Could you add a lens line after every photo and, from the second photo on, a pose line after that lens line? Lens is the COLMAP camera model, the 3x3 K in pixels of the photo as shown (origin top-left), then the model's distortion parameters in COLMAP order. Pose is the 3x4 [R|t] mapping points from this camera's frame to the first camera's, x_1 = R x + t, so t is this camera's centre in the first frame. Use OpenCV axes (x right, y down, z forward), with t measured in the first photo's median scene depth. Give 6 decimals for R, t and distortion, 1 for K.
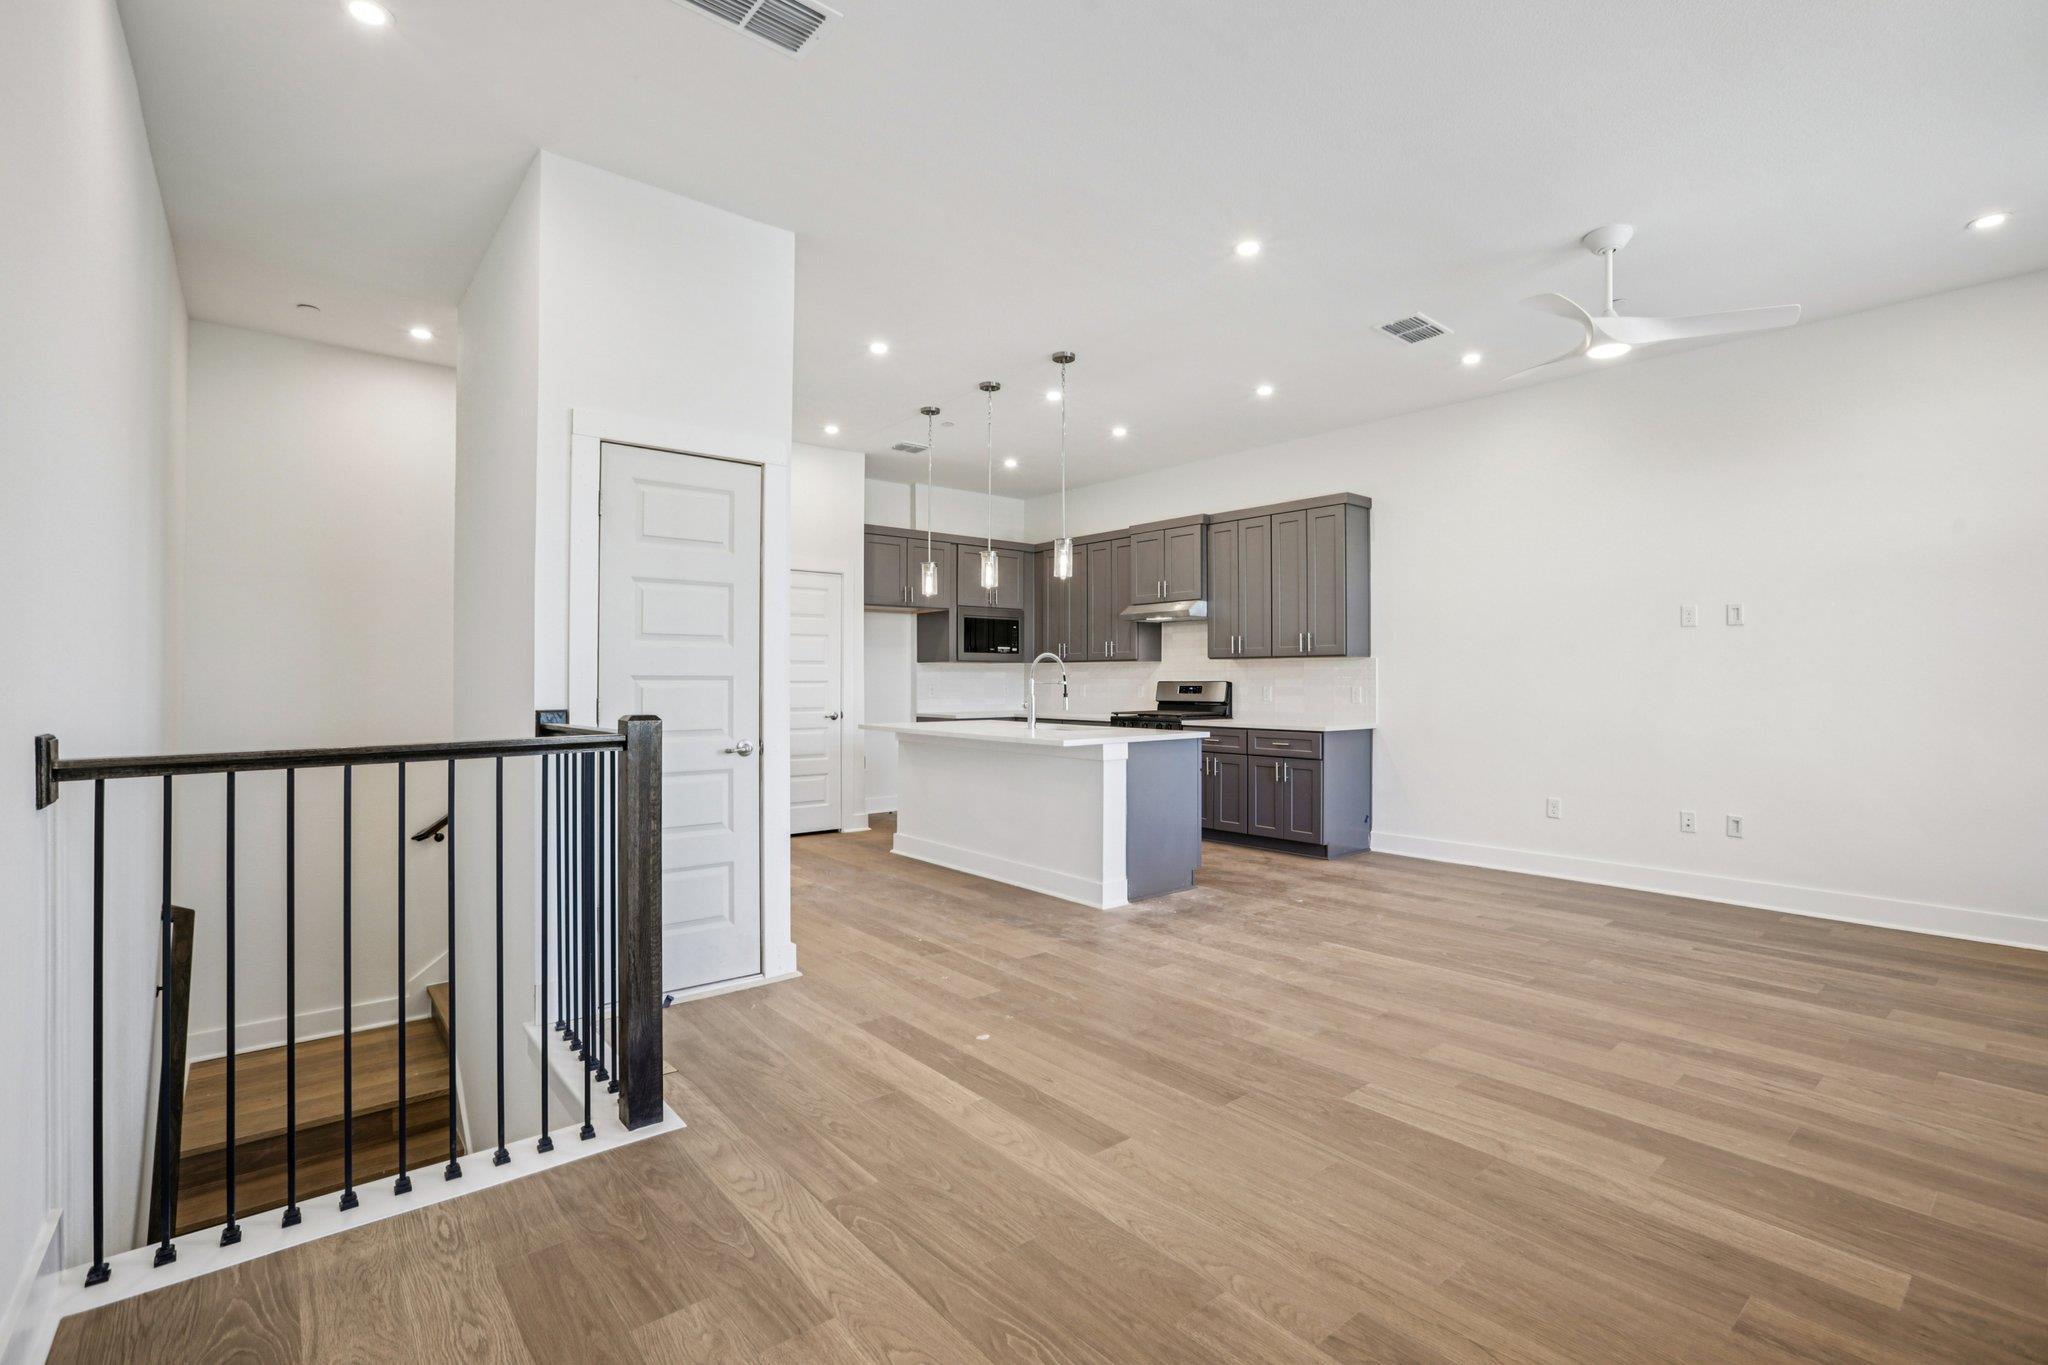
lens RADIAL K [[933.0, 0, 1036.6], [0, 933.0, 681.0], [0, 0, 1]] dist [-0.051302, 0.021277]
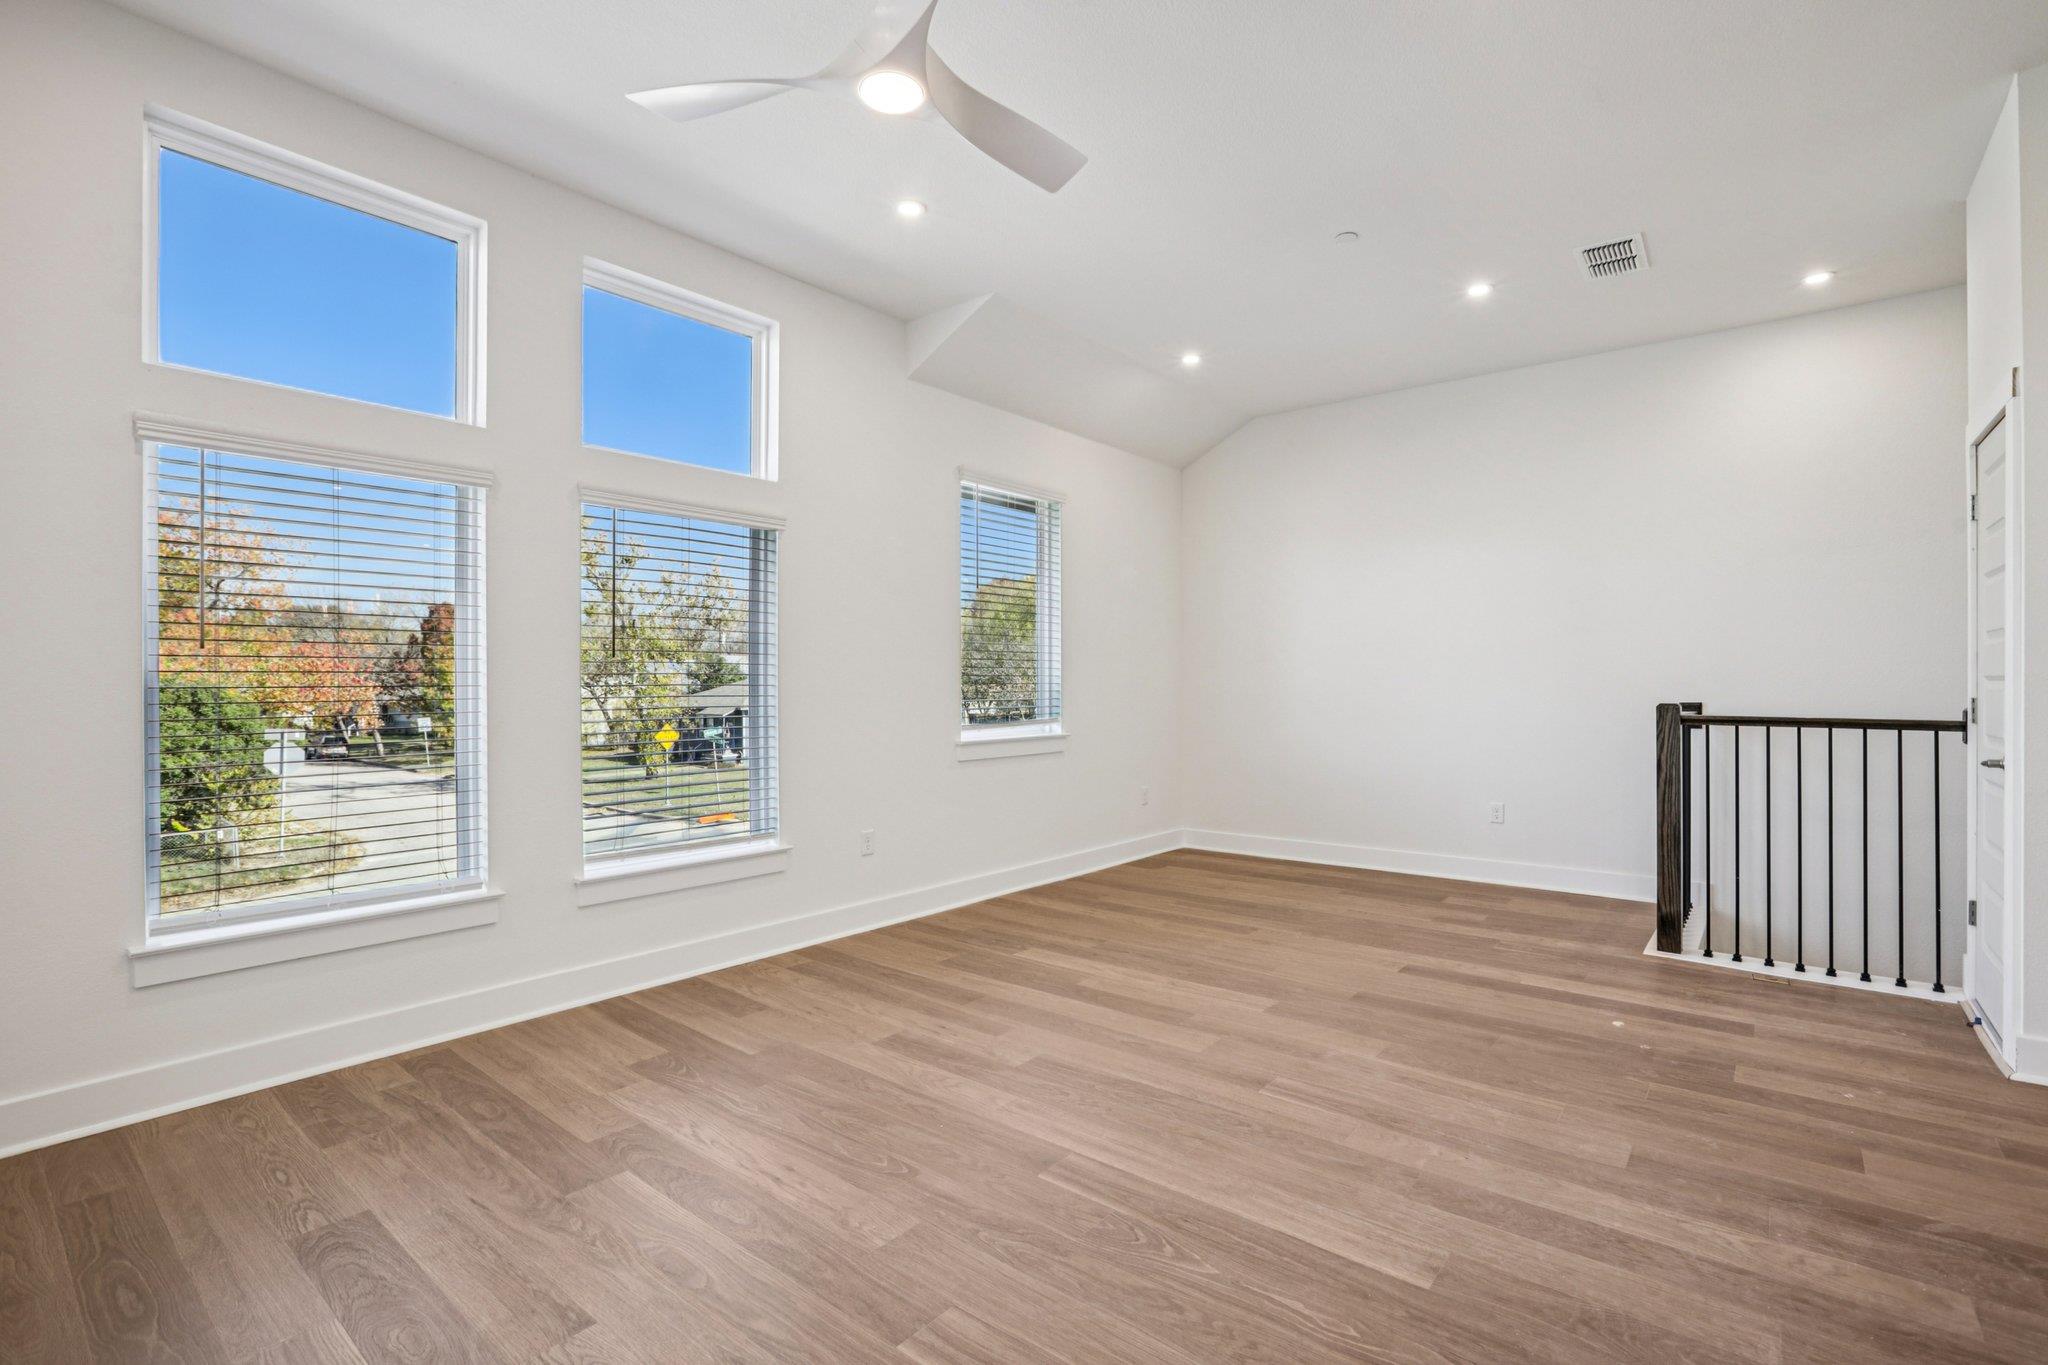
lens RADIAL K [[931.5, 0, 1037.7], [0, 931.5, 691.9], [0, 0, 1]] dist [-0.045612, 0.021152]
pose [[-0.982185, 0.003222, -0.187888, 0.465352], [0.002069, 0.999978, 0.006333, 0.001631], [0.187904, 0.005831, -0.982170, 1.129918]]
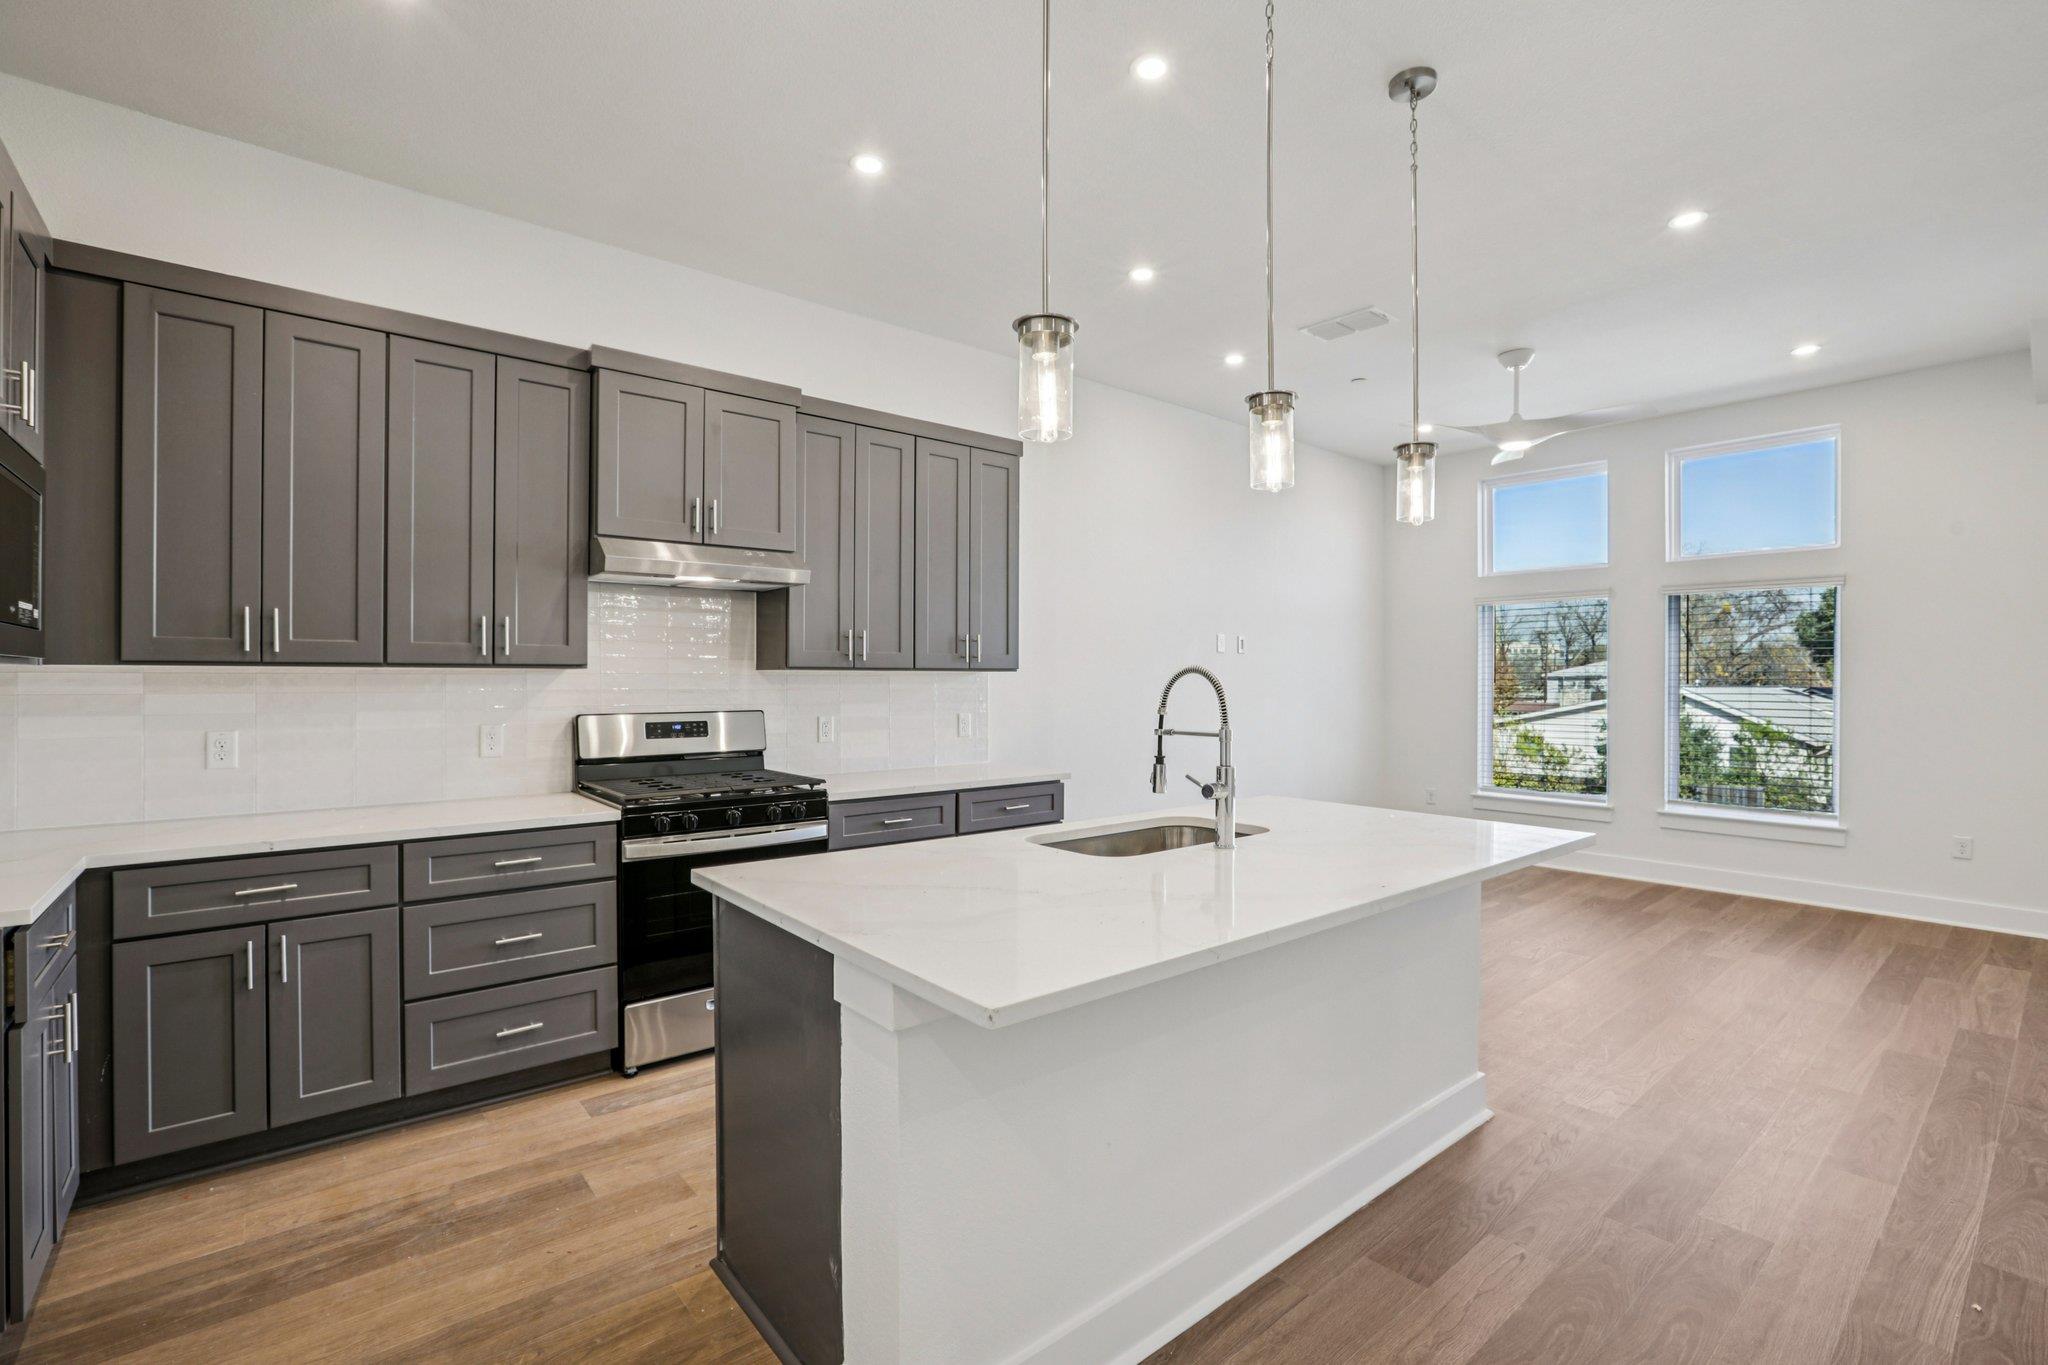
lens RADIAL K [[933.0, 0, 1036.6], [0, 933.0, 681.0], [0, 0, 1]] dist [-0.051302, 0.021277]
pose [[-0.008953, -0.003116, 0.999955, -0.467443], [-0.001506, 0.999994, 0.003102, -0.026225], [-0.999959, -0.001479, -0.008958, 1.208451]]
